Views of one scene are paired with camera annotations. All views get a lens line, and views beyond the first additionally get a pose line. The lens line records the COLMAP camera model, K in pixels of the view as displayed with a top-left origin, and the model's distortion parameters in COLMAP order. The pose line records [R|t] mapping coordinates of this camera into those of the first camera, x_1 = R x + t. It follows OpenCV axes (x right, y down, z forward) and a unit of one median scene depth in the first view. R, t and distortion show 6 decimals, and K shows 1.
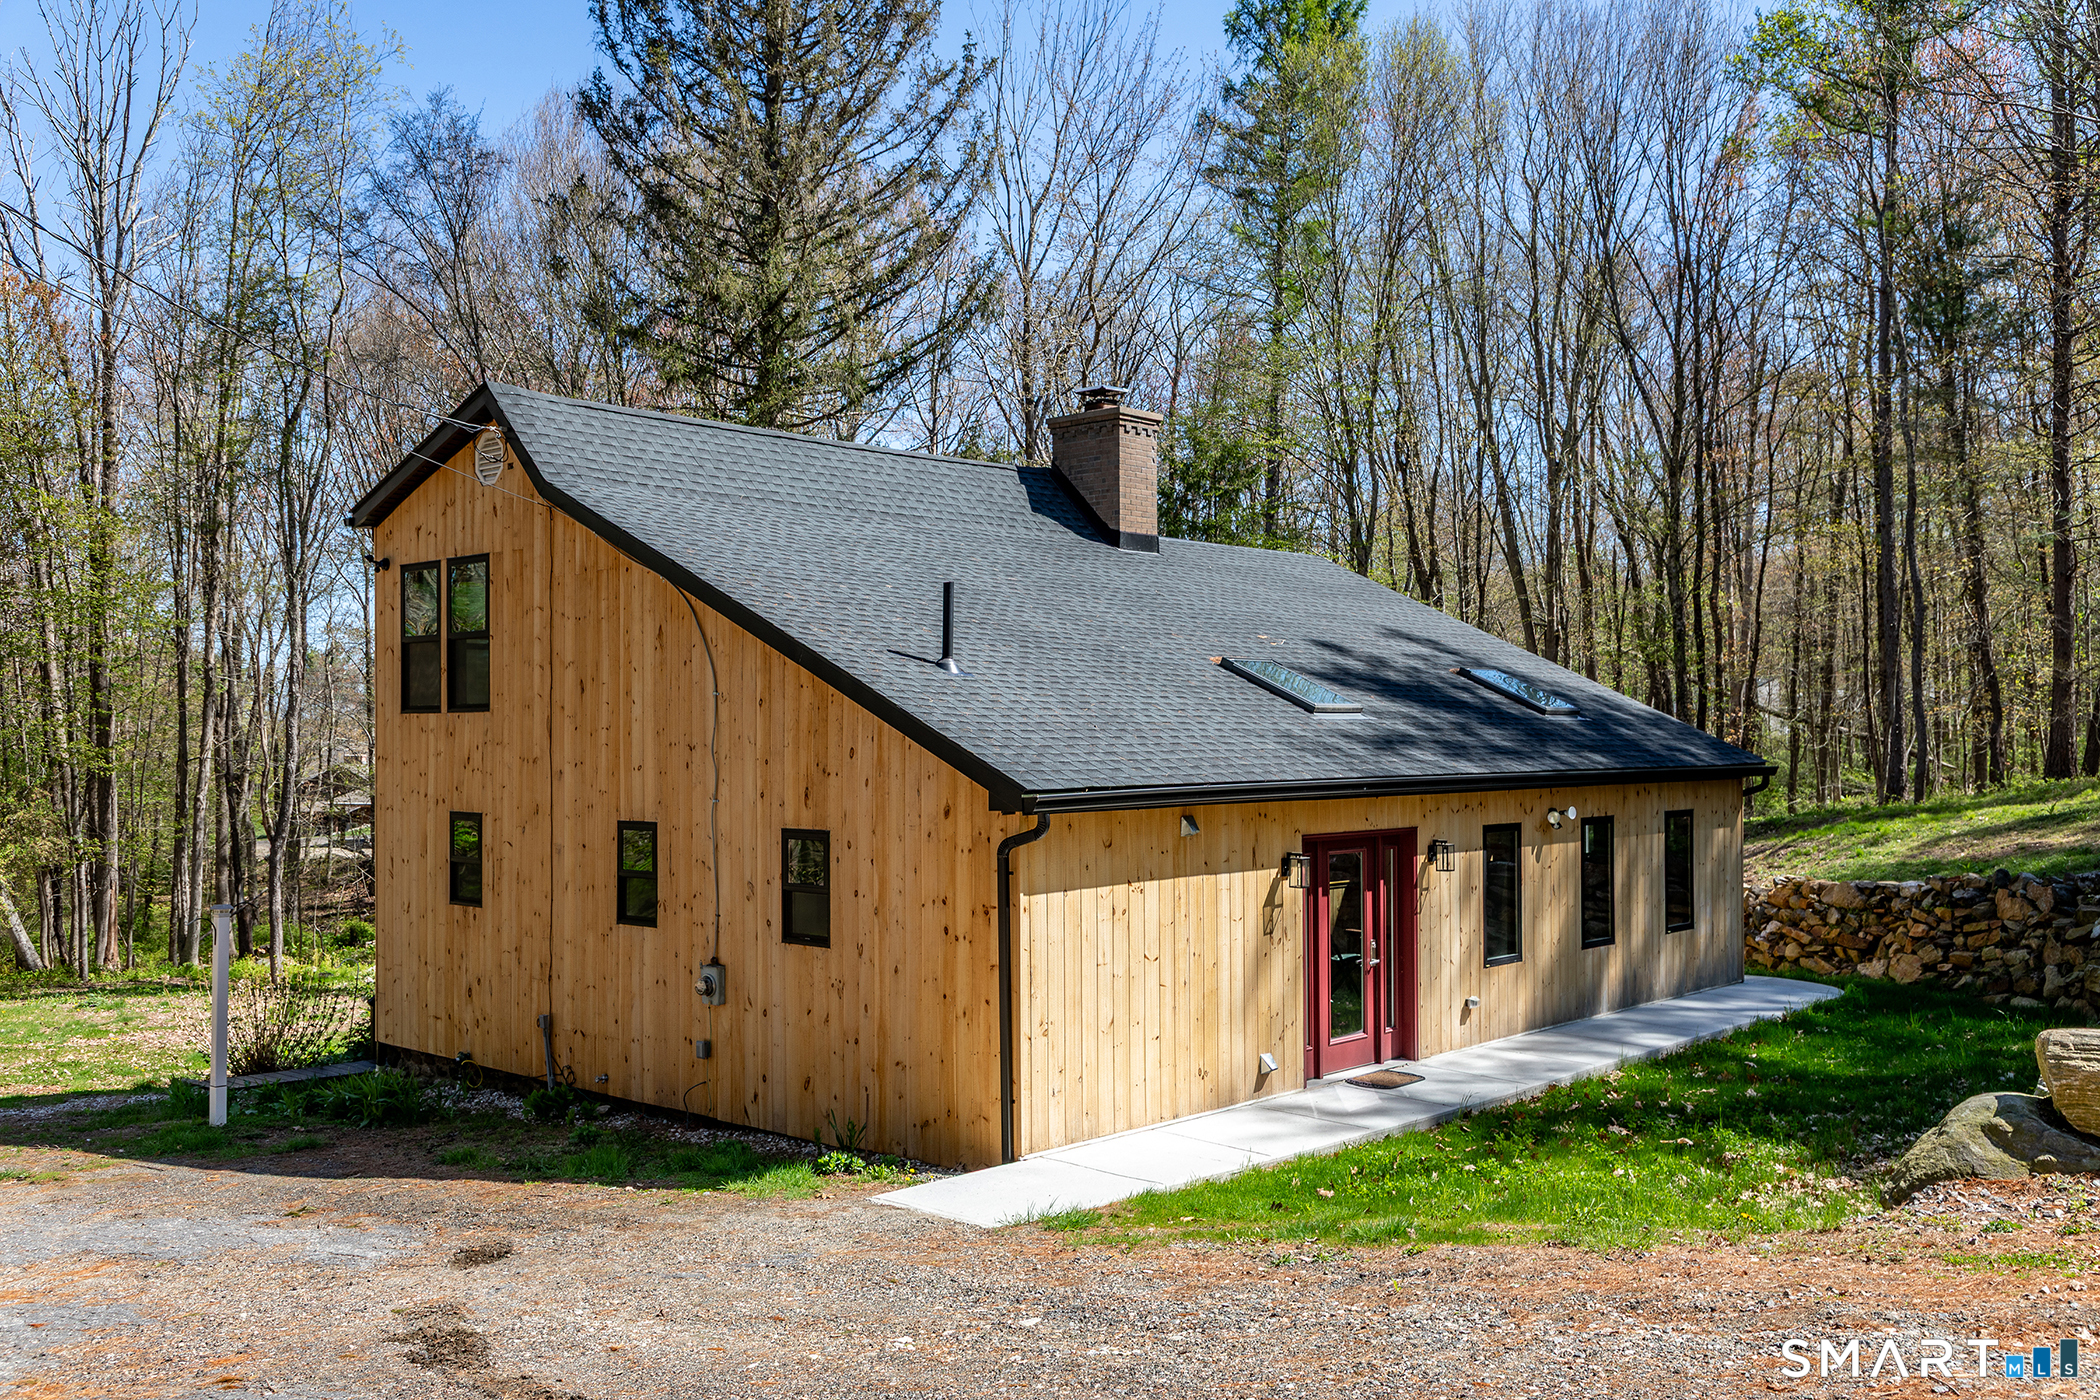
lens RADIAL K [[1874.9, 0, 1052.7], [0, 1874.9, 714.5], [0, 0, 1]] dist [0.014015, -0.002603]
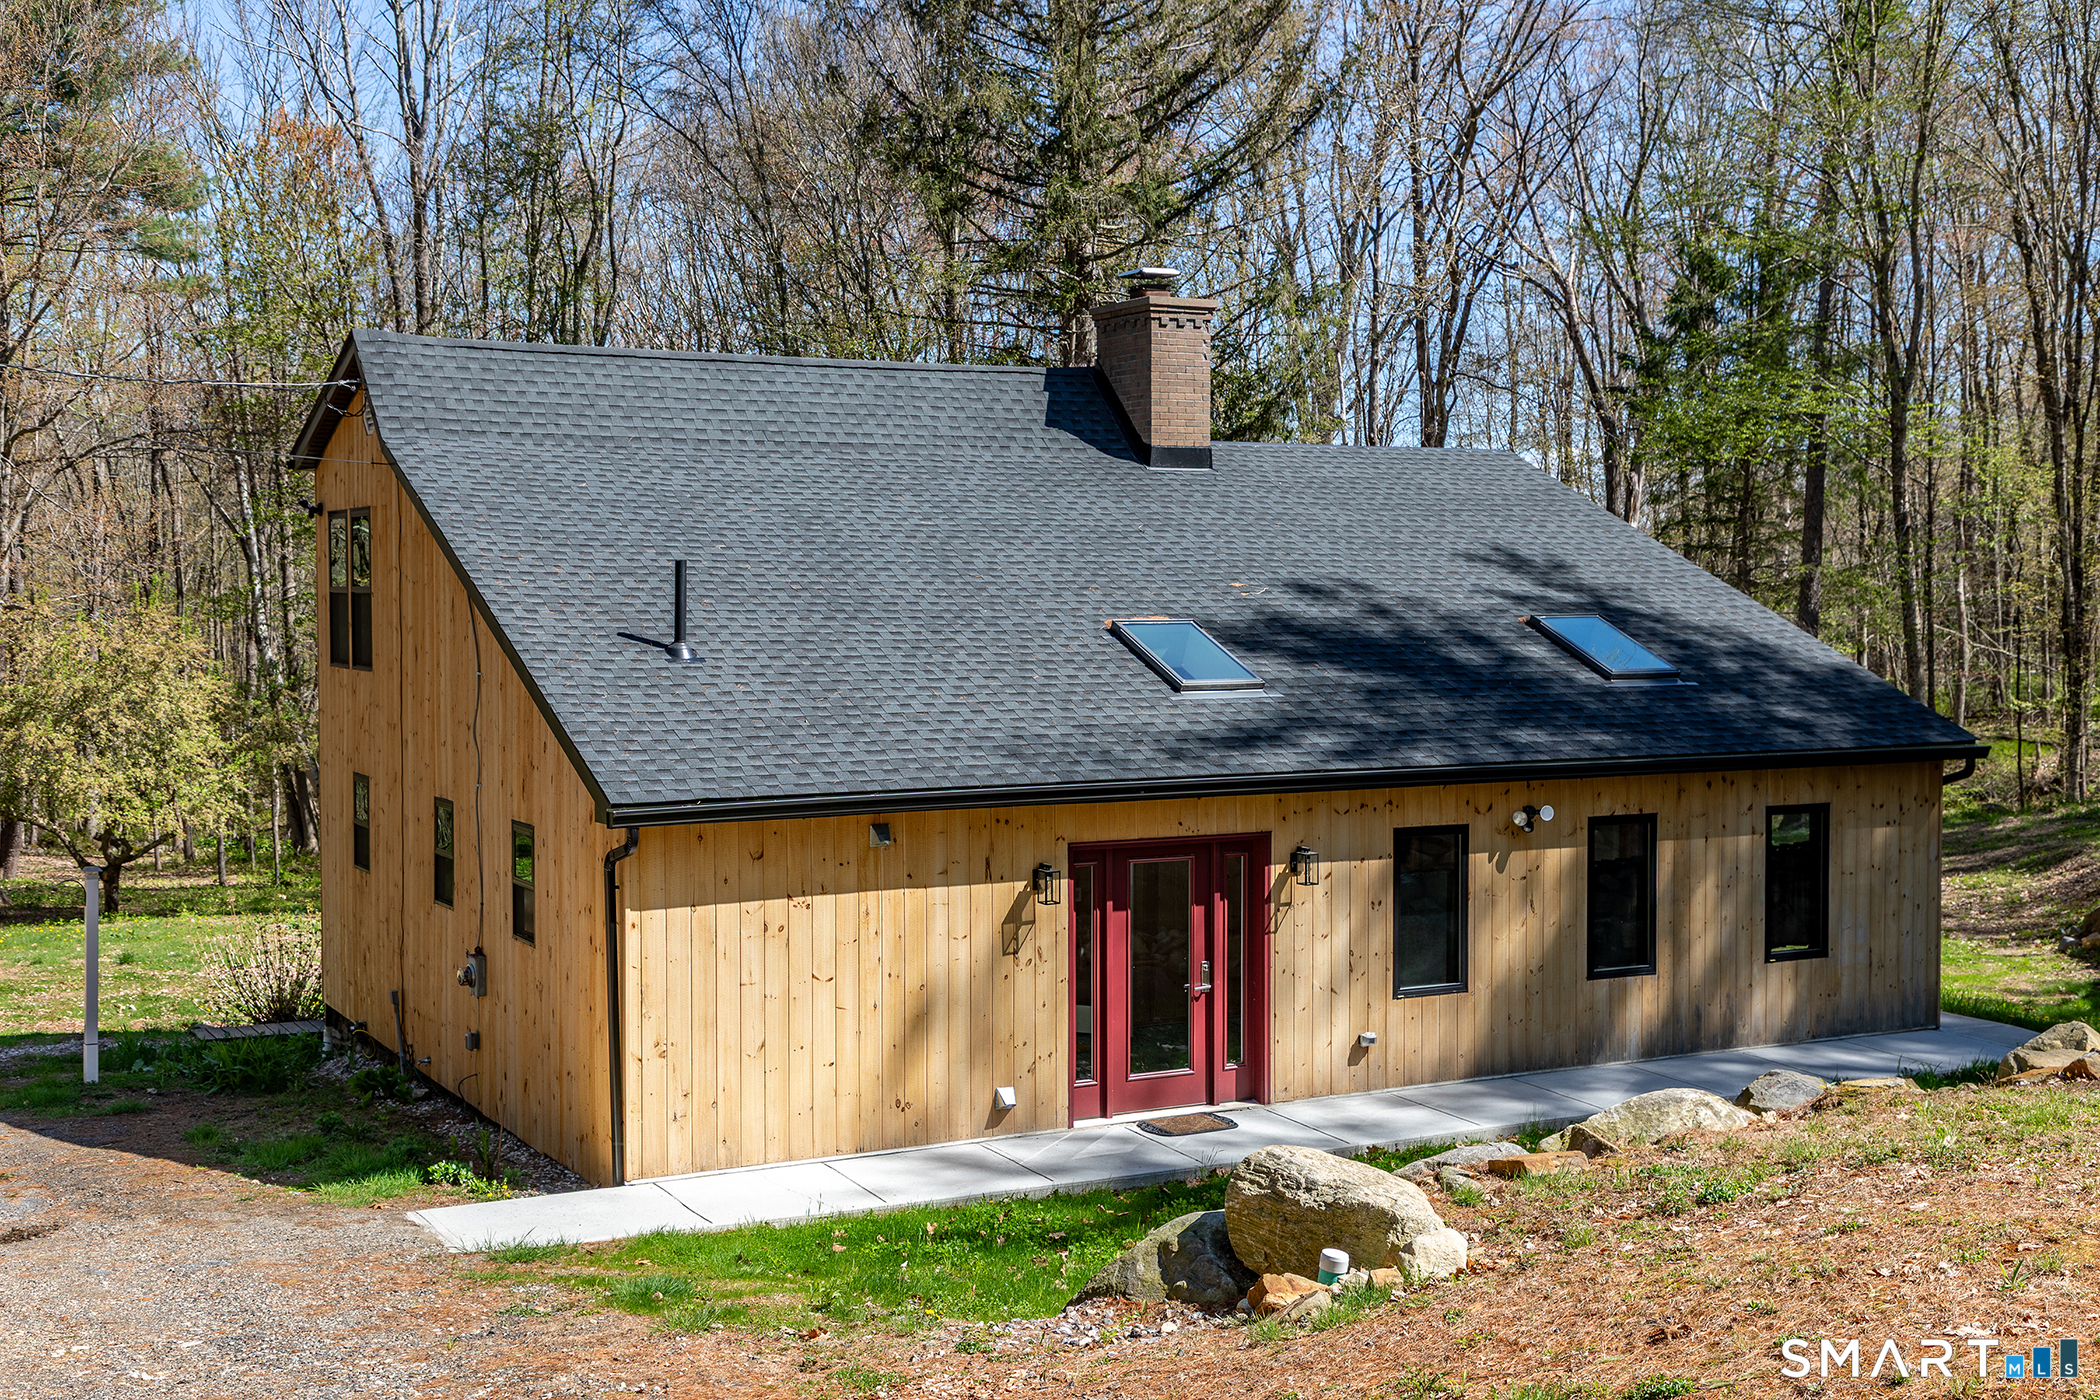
lens RADIAL K [[2499.0, 0, 1048.1], [0, 2499.0, 687.8], [0, 0, 1]] dist [0.068481, 0.000000]
pose [[0.940025, 0.018841, -0.340584, 0.500198], [0.001636, 0.998213, 0.059737, -0.075309], [0.341101, -0.056711, 0.938314, -0.096325]]
